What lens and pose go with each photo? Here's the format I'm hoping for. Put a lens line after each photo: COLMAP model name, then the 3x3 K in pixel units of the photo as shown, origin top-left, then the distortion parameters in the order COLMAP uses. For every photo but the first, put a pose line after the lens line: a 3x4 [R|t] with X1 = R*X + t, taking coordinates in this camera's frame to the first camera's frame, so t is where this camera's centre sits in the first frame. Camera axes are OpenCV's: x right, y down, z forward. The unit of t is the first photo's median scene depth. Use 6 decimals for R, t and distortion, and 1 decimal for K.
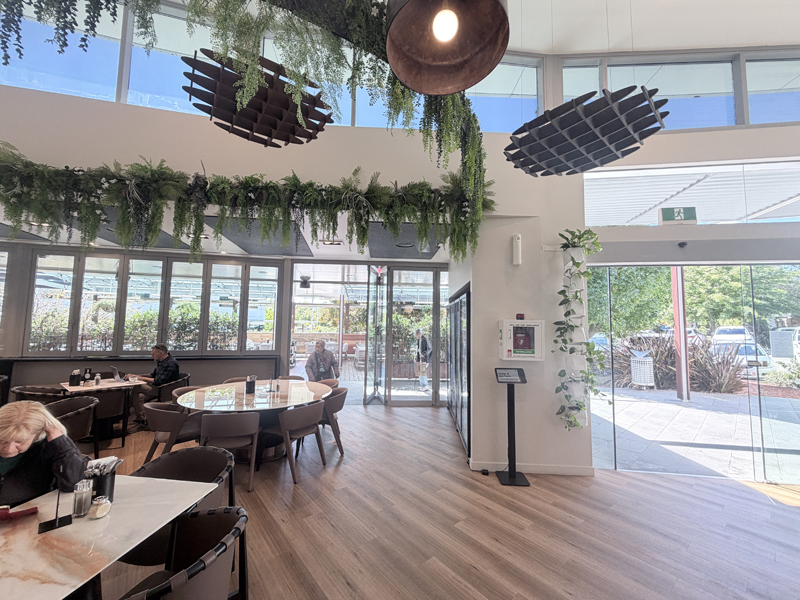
lens RADIAL K [[316.6, 0, 399.1], [0, 316.6, 300.2], [0, 0, 1]] dist [0.003909, 0.000665]
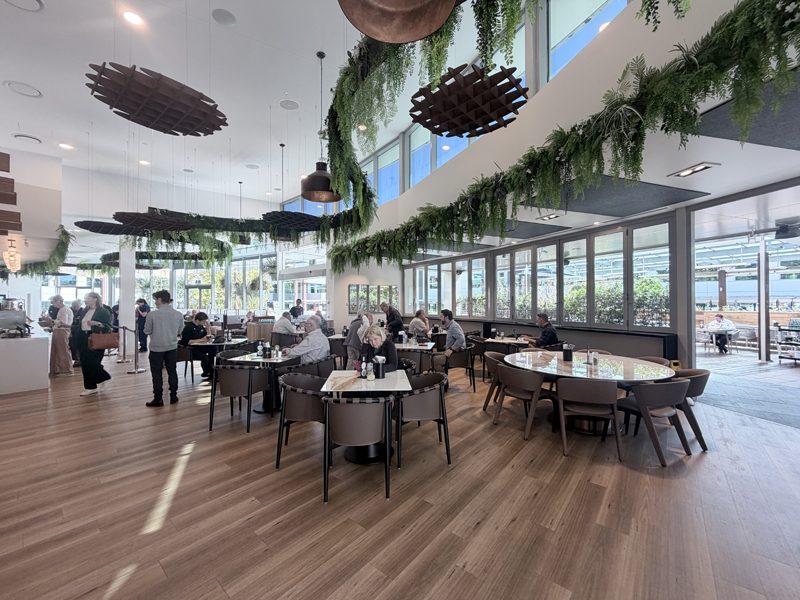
lens RADIAL K [[316.6, 0, 400.1], [0, 316.6, 303.6], [0, 0, 1]] dist [0.003909, 0.000665]
pose [[0.207885, -0.011062, -0.978091, 0.408849], [0.088515, 0.996046, 0.007548, 0.053972], [0.974140, -0.088145, 0.208042, 0.281579]]
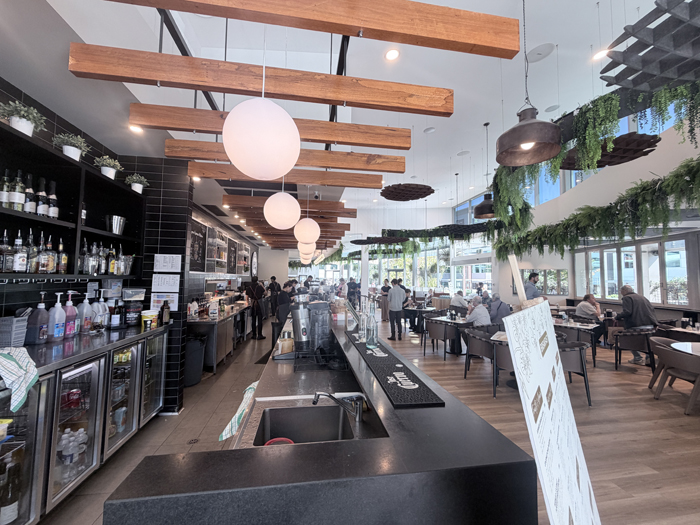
lens RADIAL K [[277.0, 0, 348.7], [0, 277.0, 262.4], [0, 0, 1]] dist [0.003909, 0.000665]
pose [[-0.473441, -0.074010, -0.877711, 0.907281], [0.054168, 0.992131, -0.112877, 0.031018], [0.879158, -0.100984, -0.465707, 0.287509]]
